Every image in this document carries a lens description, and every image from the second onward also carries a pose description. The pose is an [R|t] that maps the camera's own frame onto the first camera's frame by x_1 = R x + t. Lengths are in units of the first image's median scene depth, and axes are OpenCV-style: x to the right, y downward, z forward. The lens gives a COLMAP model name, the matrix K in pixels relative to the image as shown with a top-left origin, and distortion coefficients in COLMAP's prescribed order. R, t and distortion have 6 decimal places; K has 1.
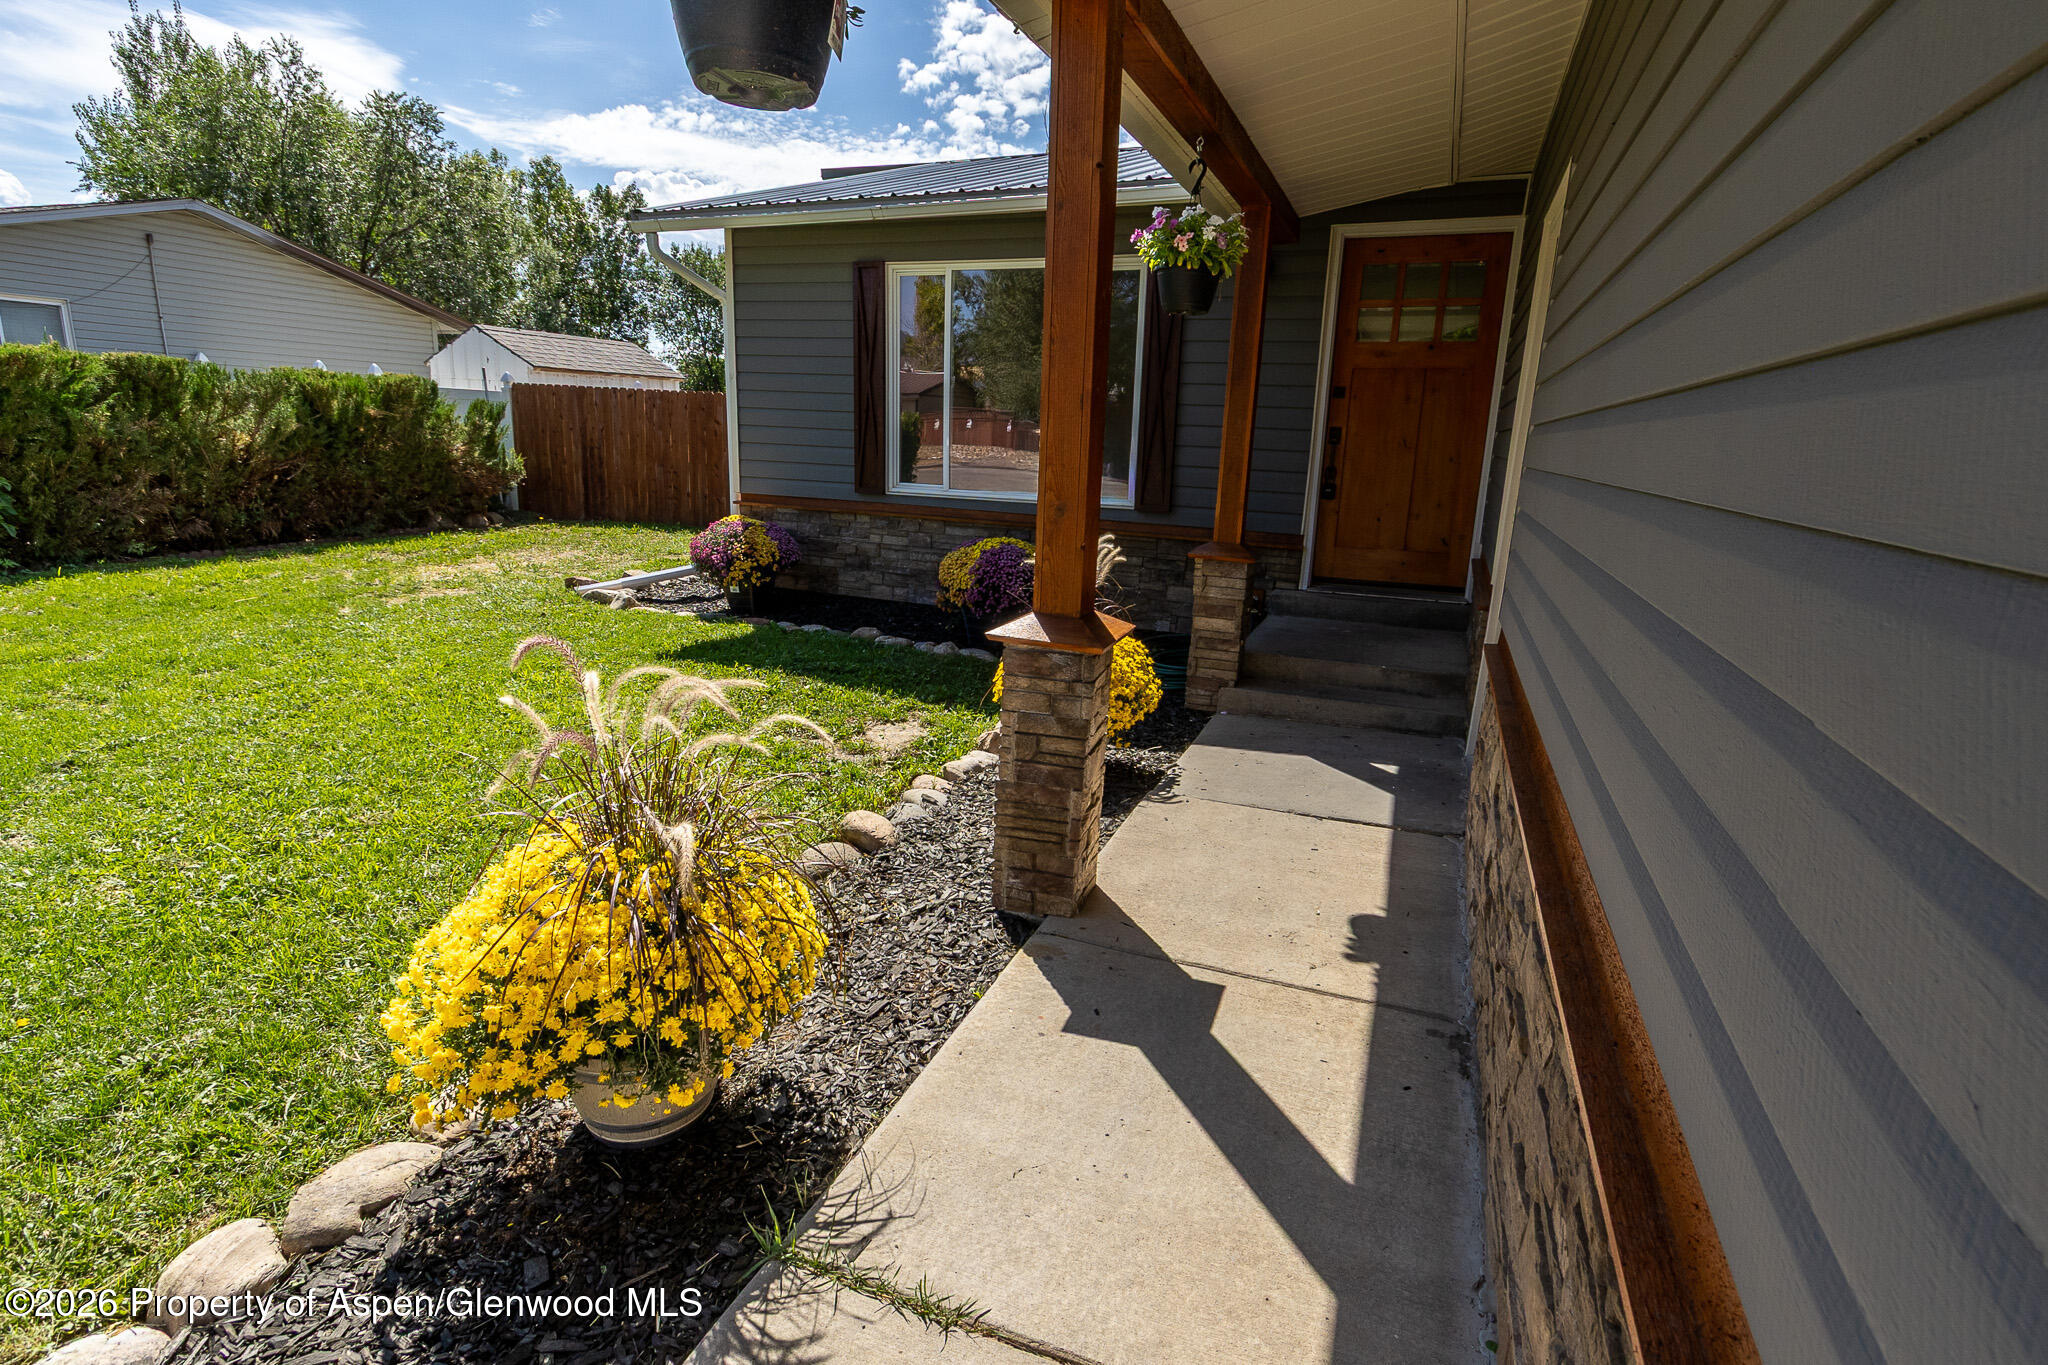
lens RADIAL K [[1000.3, 0, 1028.8], [0, 1000.3, 683.4], [0, 0, 1]] dist [0.000397, -0.002709]
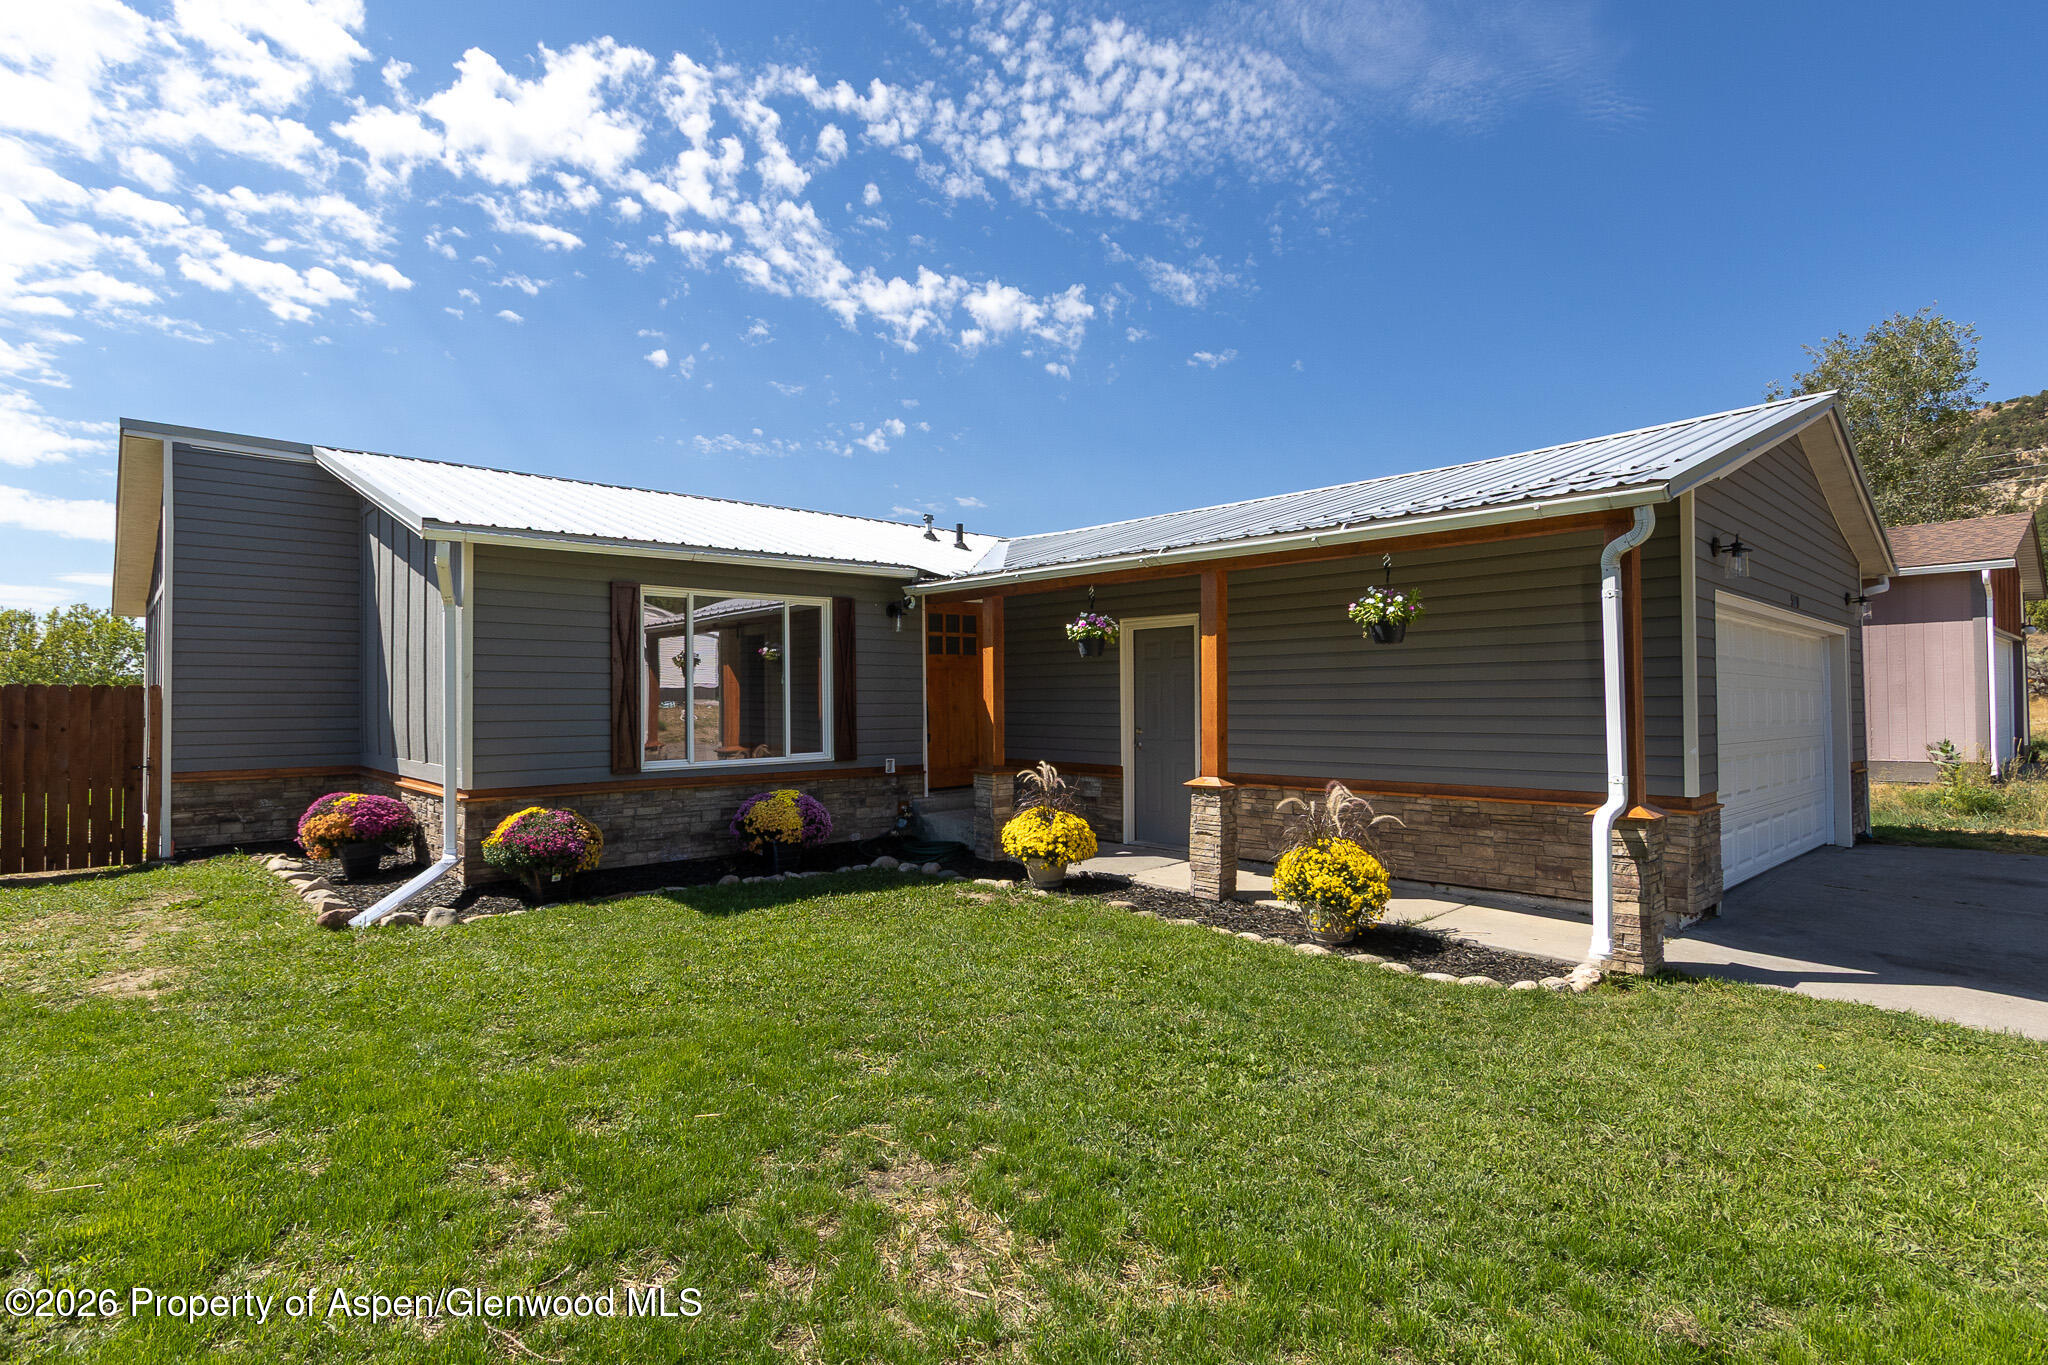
lens RADIAL K [[1010.0, 0, 1020.9], [0, 1010.0, 681.0], [0, 0, 1]] dist [0.008426, -0.007969]
pose [[0.435053, -0.024236, 0.900079, -1.158697], [0.244680, 0.965203, -0.092276, -0.087226], [-0.866522, 0.260377, 0.425844, 0.108037]]
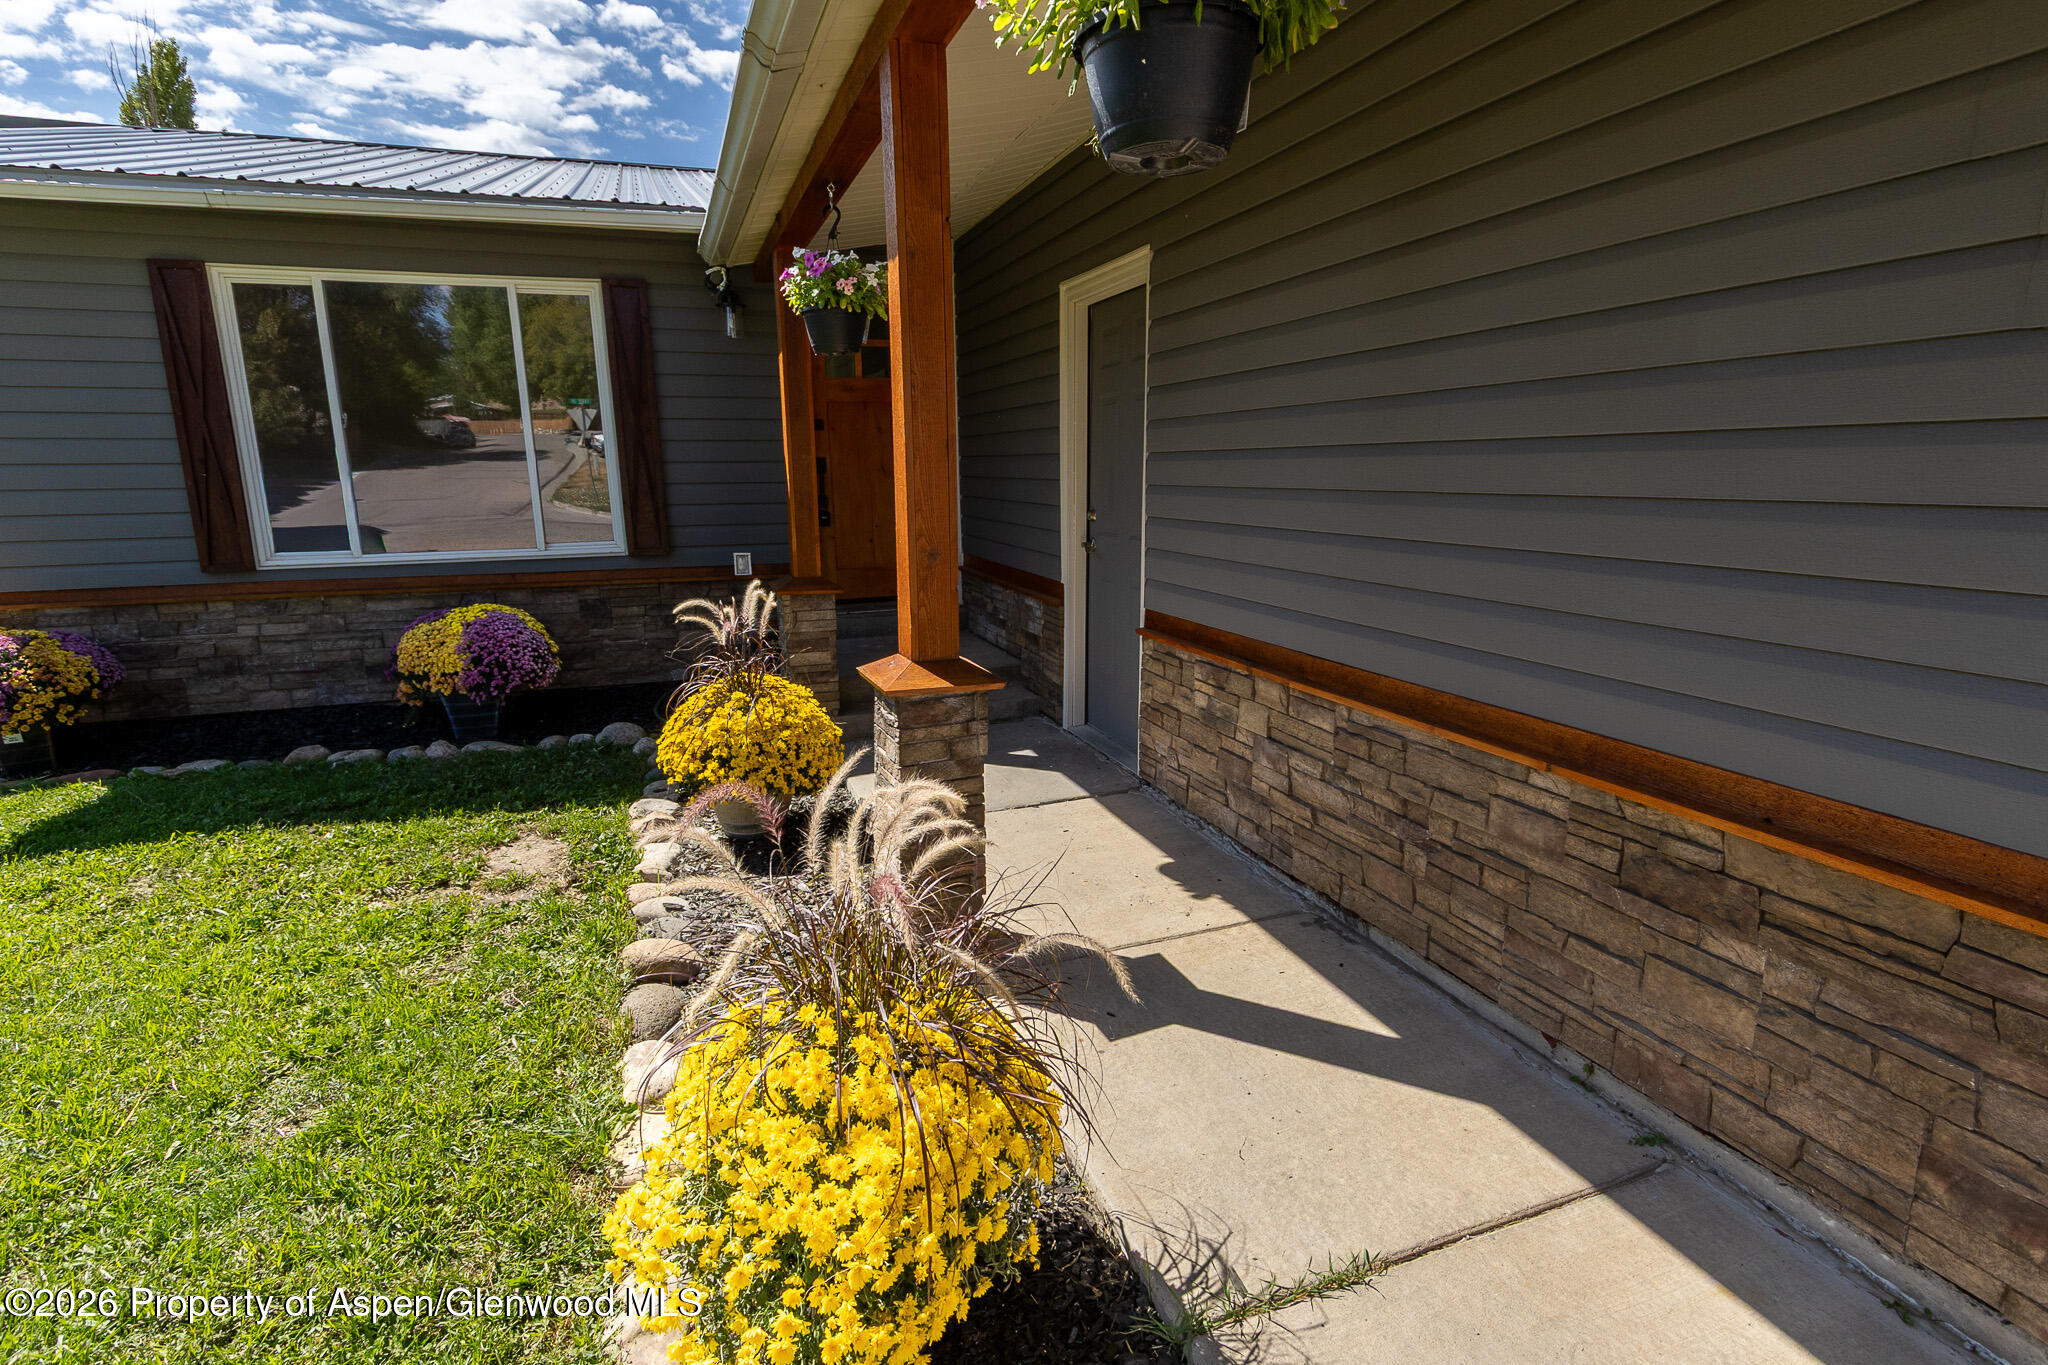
lens RADIAL K [[998.8, 0, 1021.2], [0, 998.8, 676.5], [0, 0, 1]] dist [0.002815, -0.002036]
pose [[0.747882, -0.180893, 0.638709, -0.240134], [0.199497, 0.978926, 0.043652, -0.034625], [-0.633145, 0.094774, 0.768209, 0.081947]]
